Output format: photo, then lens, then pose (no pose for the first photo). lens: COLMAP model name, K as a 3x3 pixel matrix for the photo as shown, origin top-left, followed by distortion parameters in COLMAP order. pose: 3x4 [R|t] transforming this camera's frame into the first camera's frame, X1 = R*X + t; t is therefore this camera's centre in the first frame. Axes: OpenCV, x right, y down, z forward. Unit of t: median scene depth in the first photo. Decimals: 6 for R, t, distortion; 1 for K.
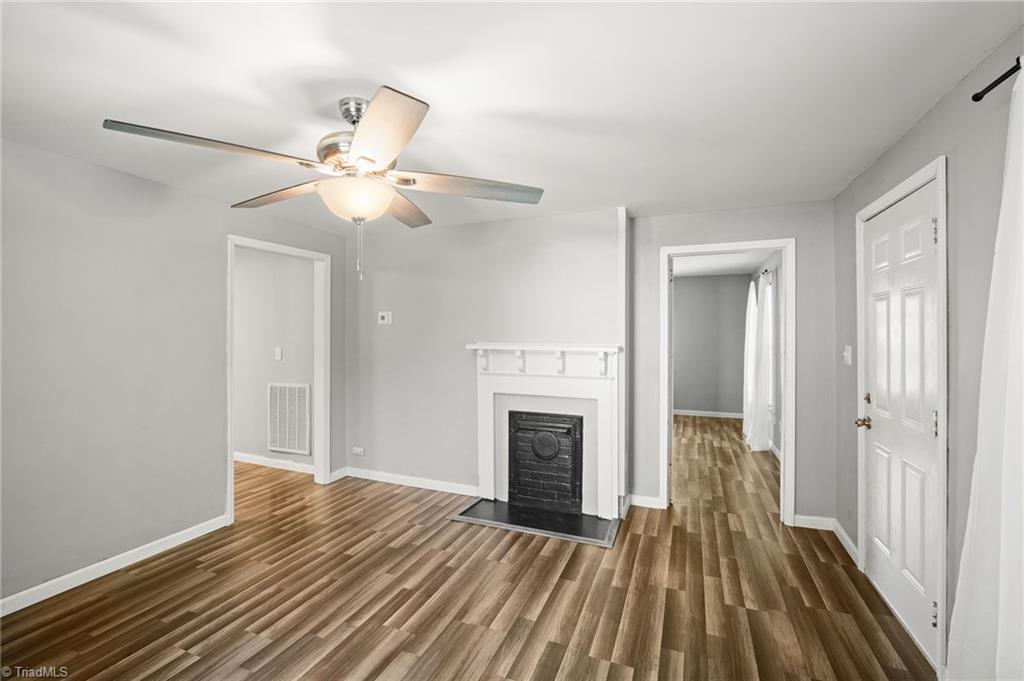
lens RADIAL K [[446.8, 0, 514.9], [0, 446.8, 334.3], [0, 0, 1]] dist [-0.018033, 0.003333]
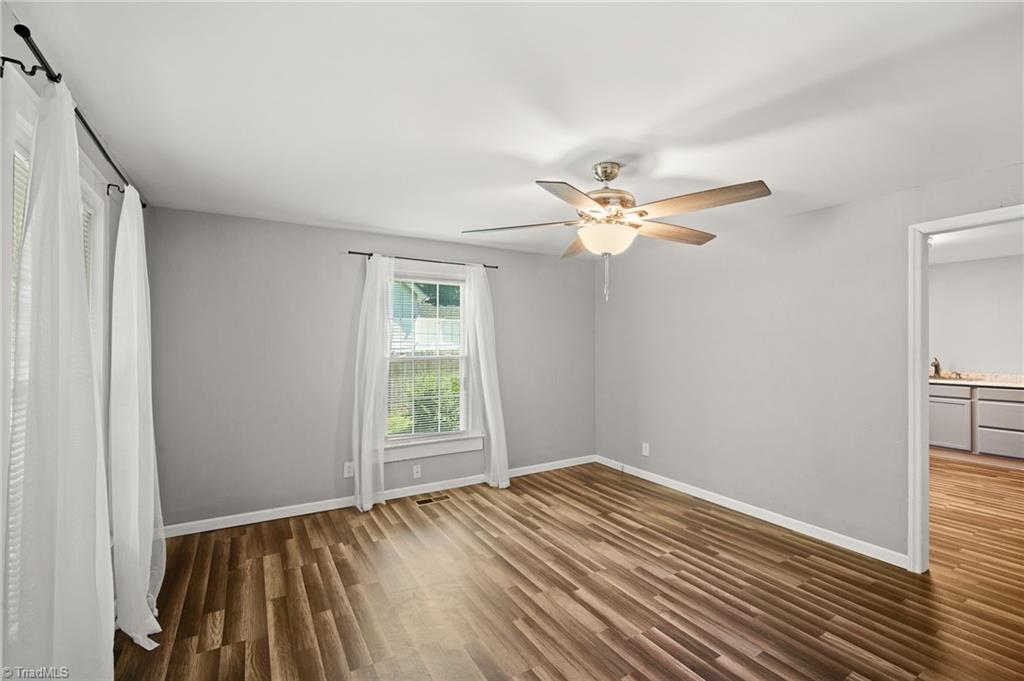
lens RADIAL K [[446.8, 0, 511.2], [0, 446.8, 339.0], [0, 0, 1]] dist [-0.018033, 0.003333]
pose [[-0.614066, -0.007484, -0.789219, 0.636056], [-0.001376, 0.999964, -0.008412, -0.000794], [0.789253, -0.004079, -0.614054, 1.214557]]
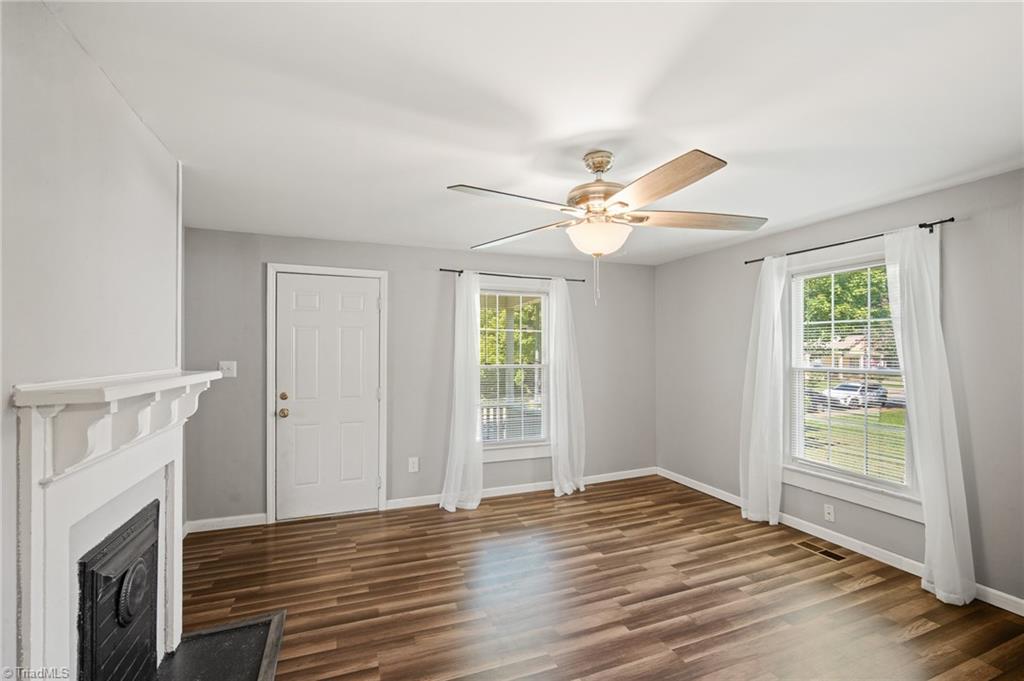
lens RADIAL K [[446.8, 0, 511.7], [0, 446.8, 347.4], [0, 0, 1]] dist [-0.018033, 0.003333]
pose [[-0.676456, 0.004583, 0.736469, -0.815525], [0.002626, 0.999989, -0.003811, -0.009520], [-0.736479, -0.000644, -0.676461, 1.505648]]
